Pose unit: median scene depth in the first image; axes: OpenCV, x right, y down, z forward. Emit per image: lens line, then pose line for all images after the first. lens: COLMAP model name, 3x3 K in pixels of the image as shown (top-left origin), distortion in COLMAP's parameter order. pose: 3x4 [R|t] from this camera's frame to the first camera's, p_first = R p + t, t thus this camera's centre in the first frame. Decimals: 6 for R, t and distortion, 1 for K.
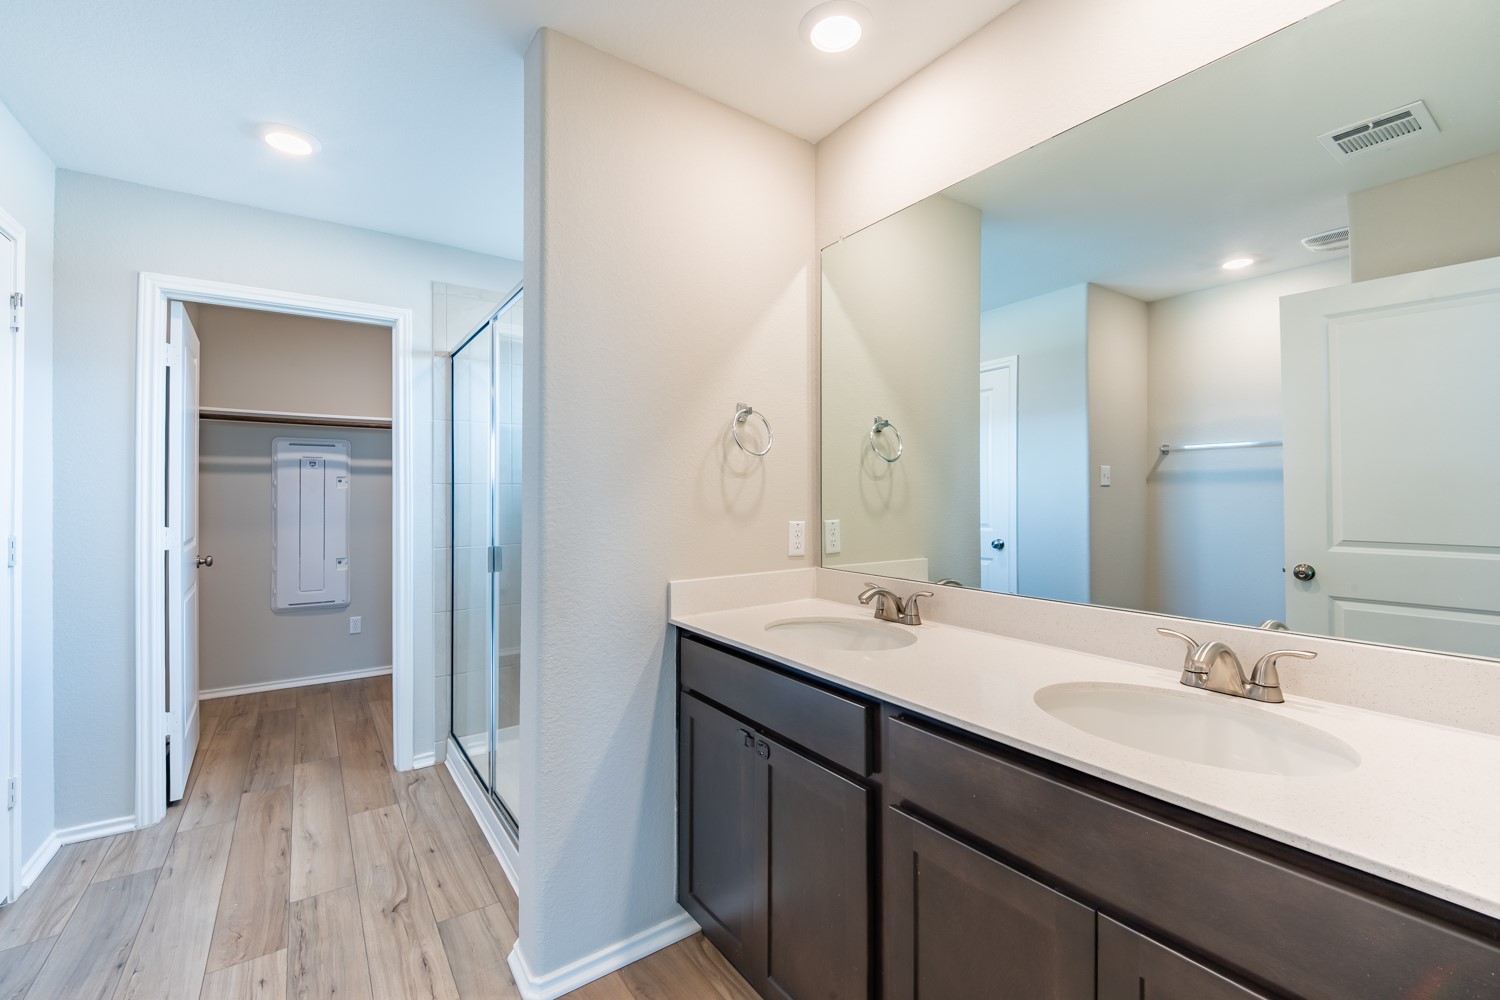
lens RADIAL K [[619.2, 0, 726.3], [0, 619.2, 481.9], [0, 0, 1]] dist [-0.008580, -0.003382]
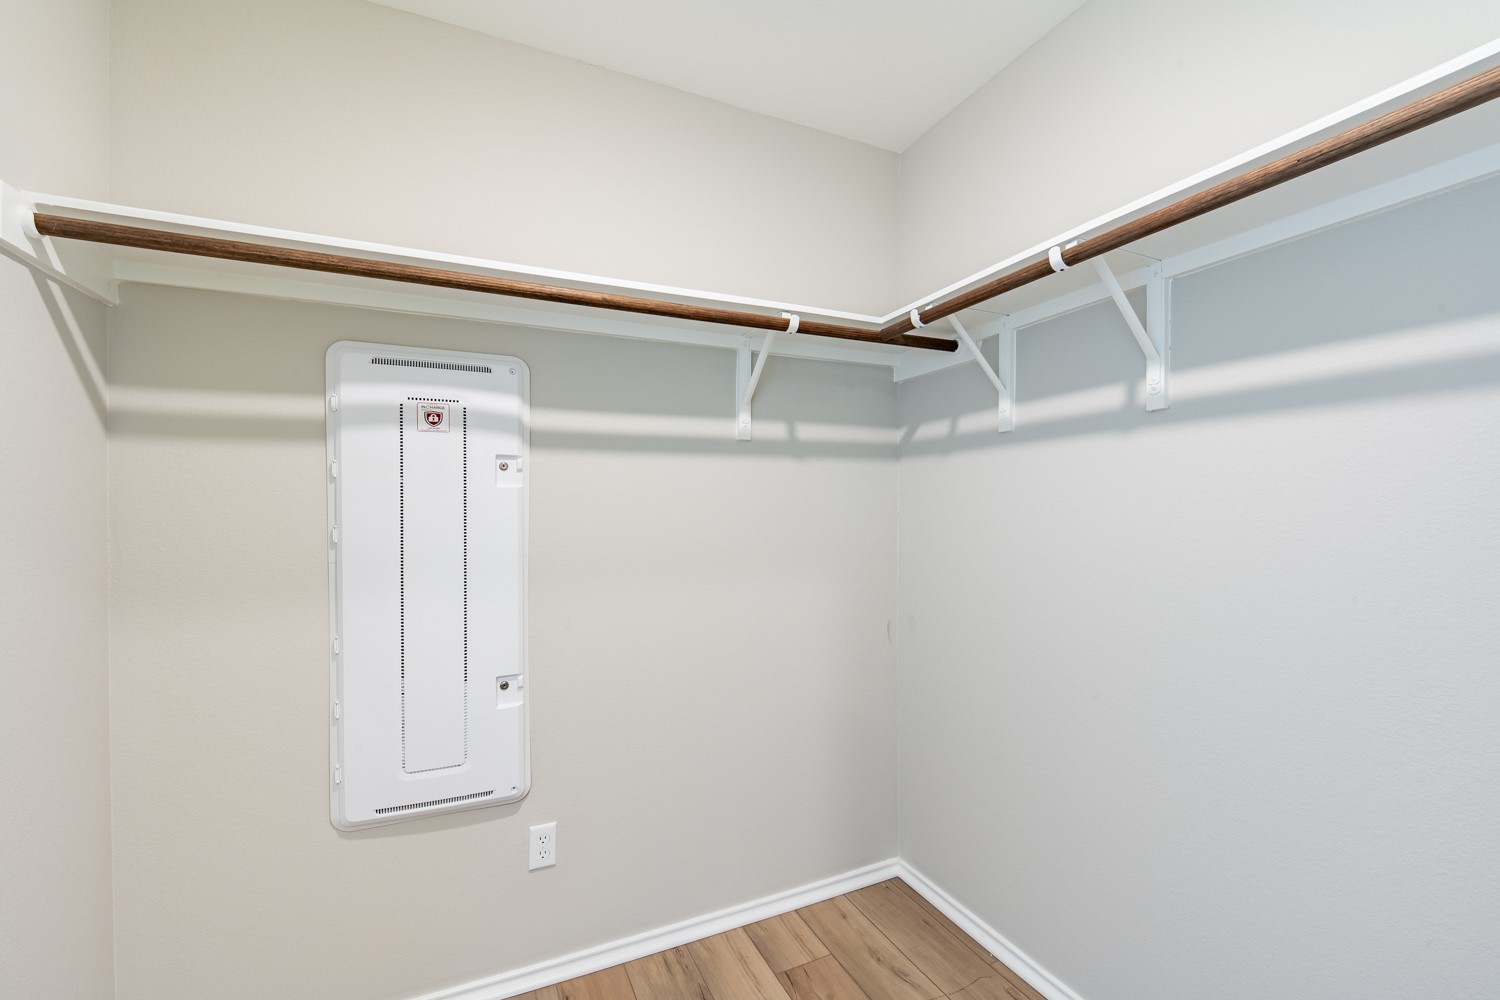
lens RADIAL K [[619.2, 0, 742.5], [0, 619.2, 500.5], [0, 0, 1]] dist [-0.008580, -0.003382]
pose [[0.982512, -0.002549, -0.186181, -0.481334], [0.003600, 0.999979, 0.005310, 0.019371], [0.186164, -0.005887, 0.982501, 0.764601]]
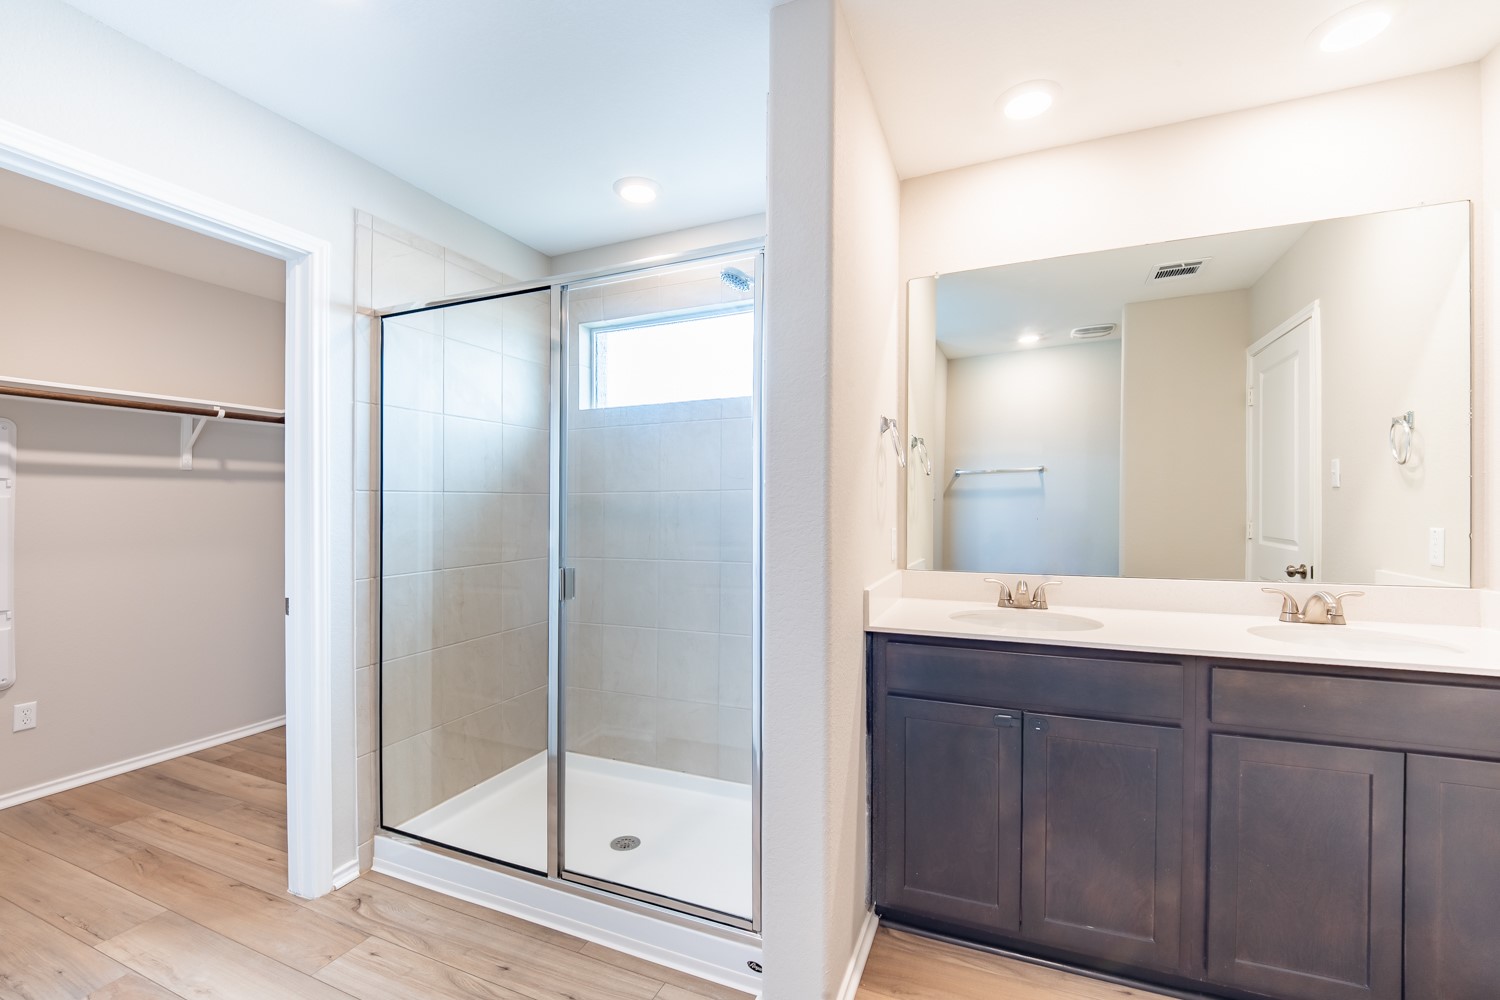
lens RADIAL K [[619.2, 0, 748.3], [0, 619.2, 504.5], [0, 0, 1]] dist [-0.008580, -0.003382]
pose [[0.850563, 0.001216, 0.525873, -0.355684], [-0.007178, 0.999931, 0.009298, 0.007403], [-0.525825, -0.011684, 0.850513, 0.112404]]
